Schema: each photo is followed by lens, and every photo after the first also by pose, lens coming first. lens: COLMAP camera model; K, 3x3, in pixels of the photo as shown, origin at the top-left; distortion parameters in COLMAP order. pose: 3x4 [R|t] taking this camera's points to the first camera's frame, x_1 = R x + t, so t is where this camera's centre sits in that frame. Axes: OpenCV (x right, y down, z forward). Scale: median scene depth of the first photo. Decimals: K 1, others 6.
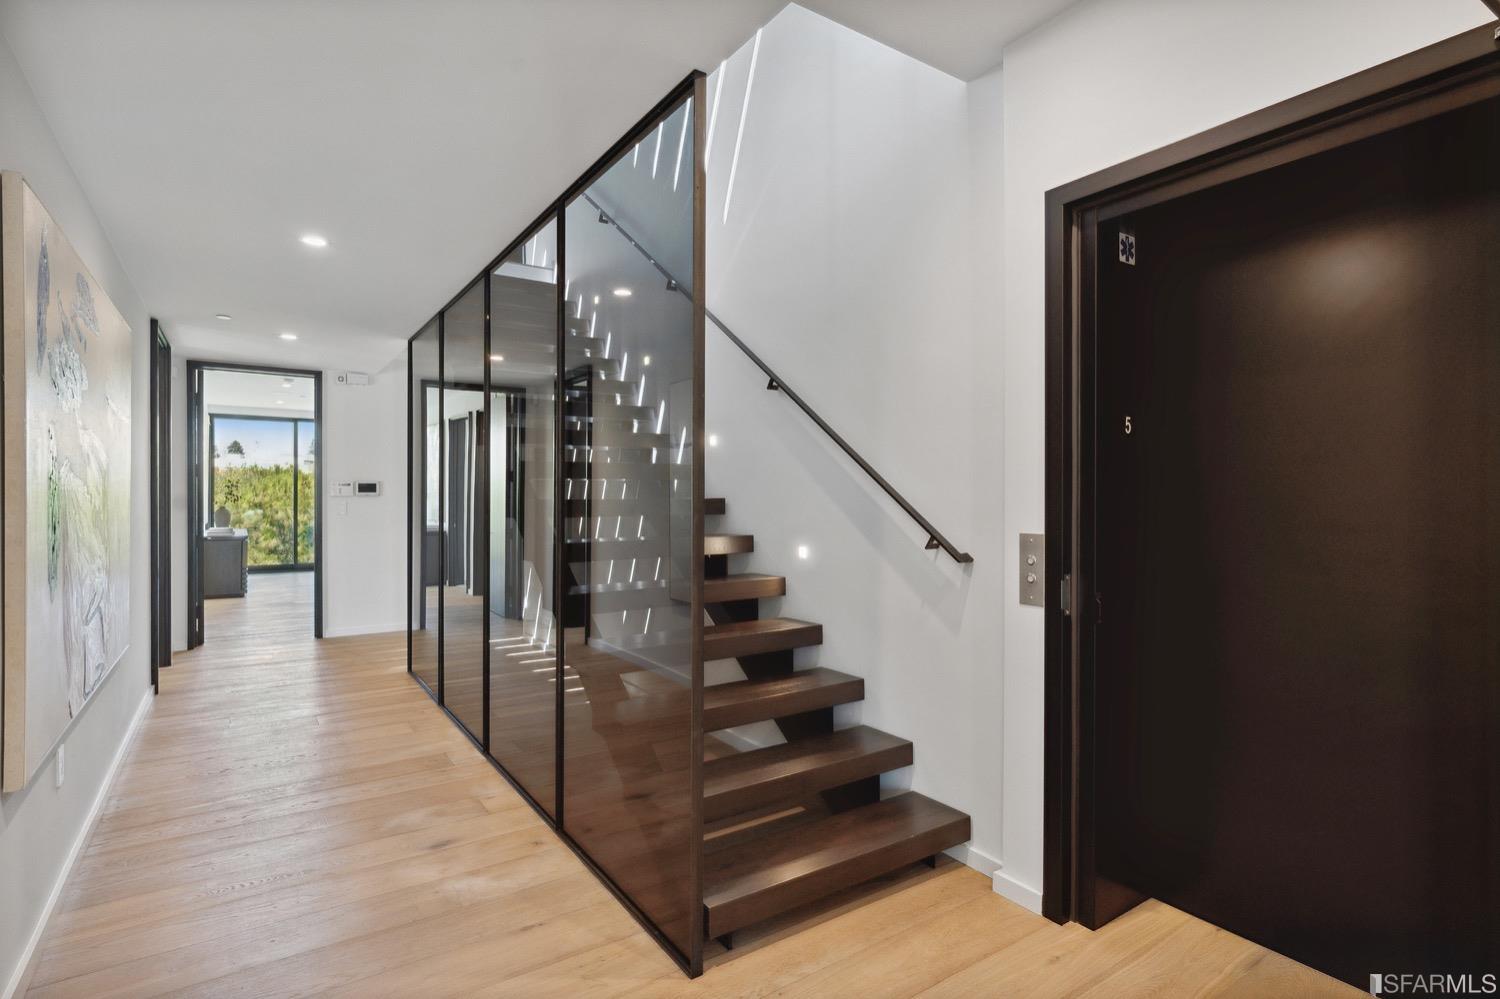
lens RADIAL K [[739.9, 0, 750.0], [0, 739.9, 496.3], [0, 0, 1]] dist [-0.008444, -0.001742]
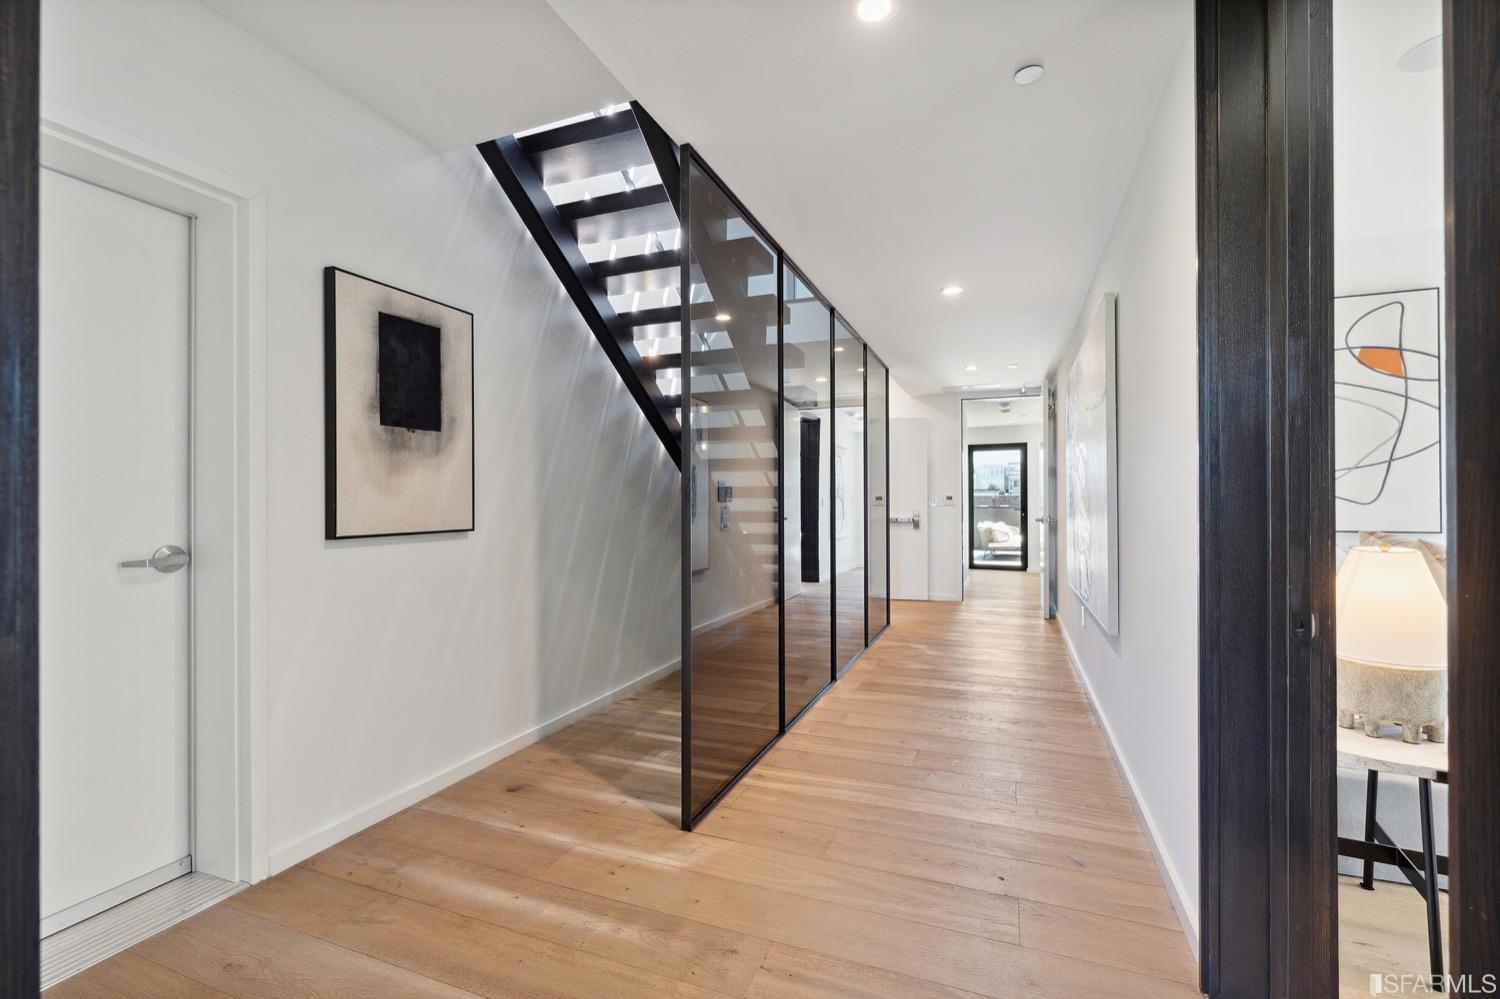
lens RADIAL K [[626.8, 0, 755.2], [0, 626.8, 499.0], [0, 0, 1]] dist [-0.000502, -0.000199]
pose [[-0.547135, 0.005433, 0.837027, -1.332127], [0.003534, 0.999985, -0.004181, 0.033597], [-0.837037, 0.000671, -0.547146, 1.902728]]
